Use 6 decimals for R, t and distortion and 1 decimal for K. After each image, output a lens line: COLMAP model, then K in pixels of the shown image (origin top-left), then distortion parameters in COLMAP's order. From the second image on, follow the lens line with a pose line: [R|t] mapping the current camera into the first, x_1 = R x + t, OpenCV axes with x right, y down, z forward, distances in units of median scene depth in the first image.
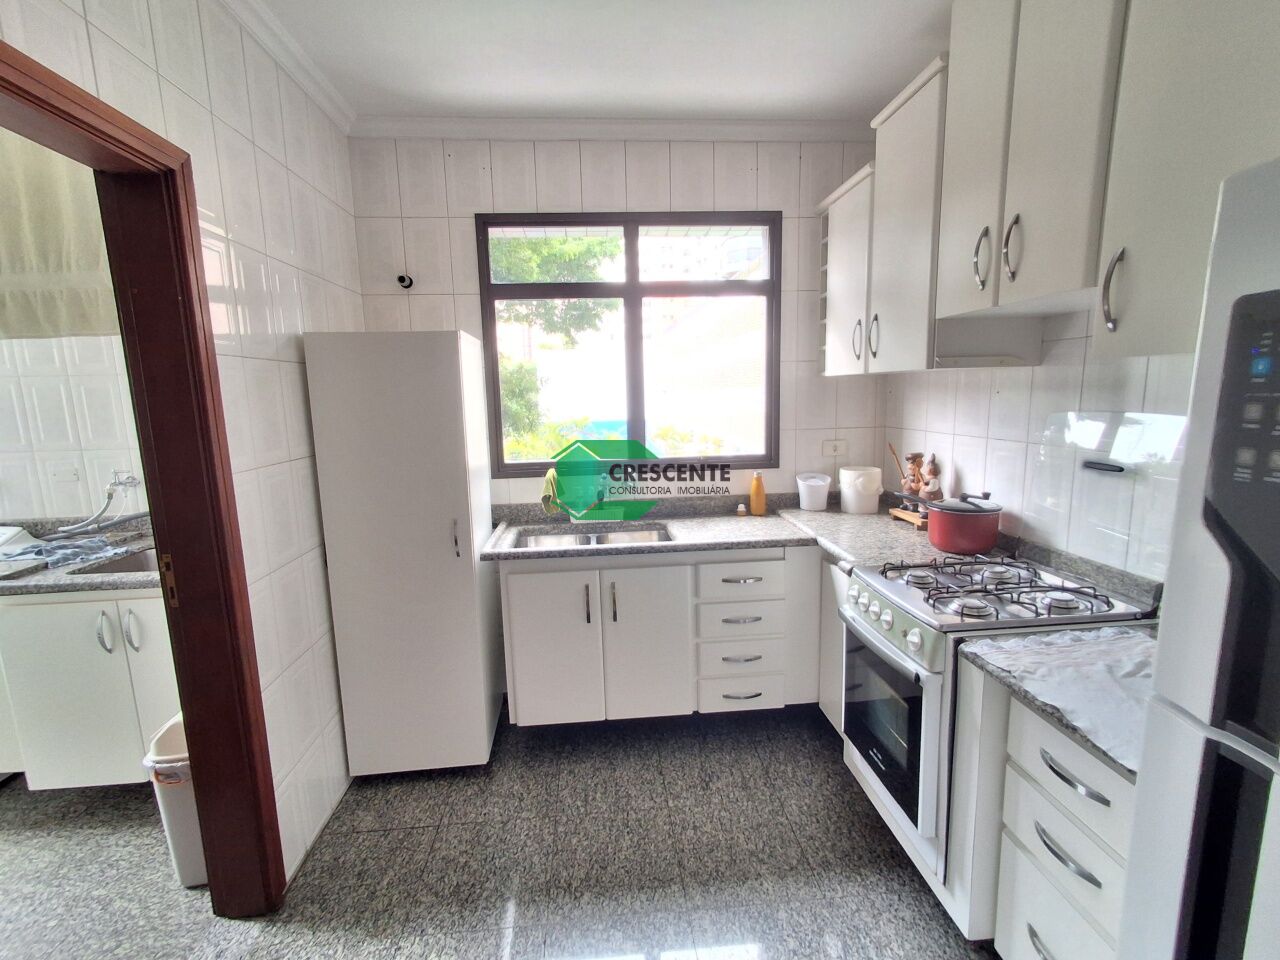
lens RADIAL K [[586.9, 0, 640.4], [0, 586.9, 482.7], [0, 0, 1]] dist [-0.002947, 0.002743]
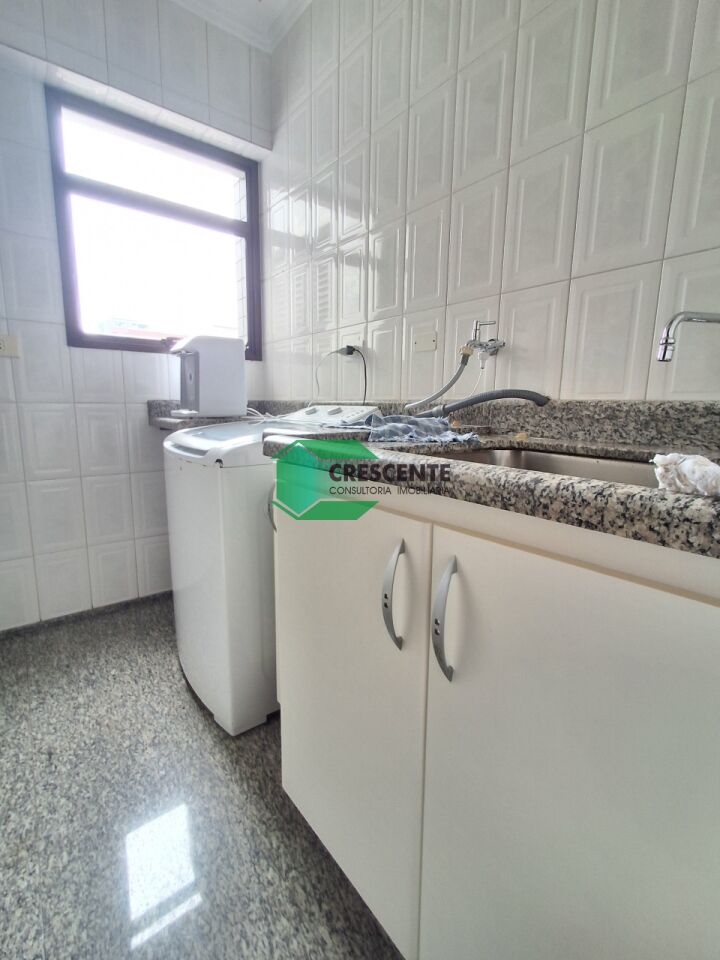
lens RADIAL K [[440.2, 0, 357.0], [0, 440.2, 480.2], [0, 0, 1]] dist [-0.002947, 0.002743]
pose [[0.559716, 0.178156, -0.809307, -0.587079], [-0.160542, 0.981427, 0.105014, 0.127879], [0.812985, 0.071150, 0.577922, 0.669626]]
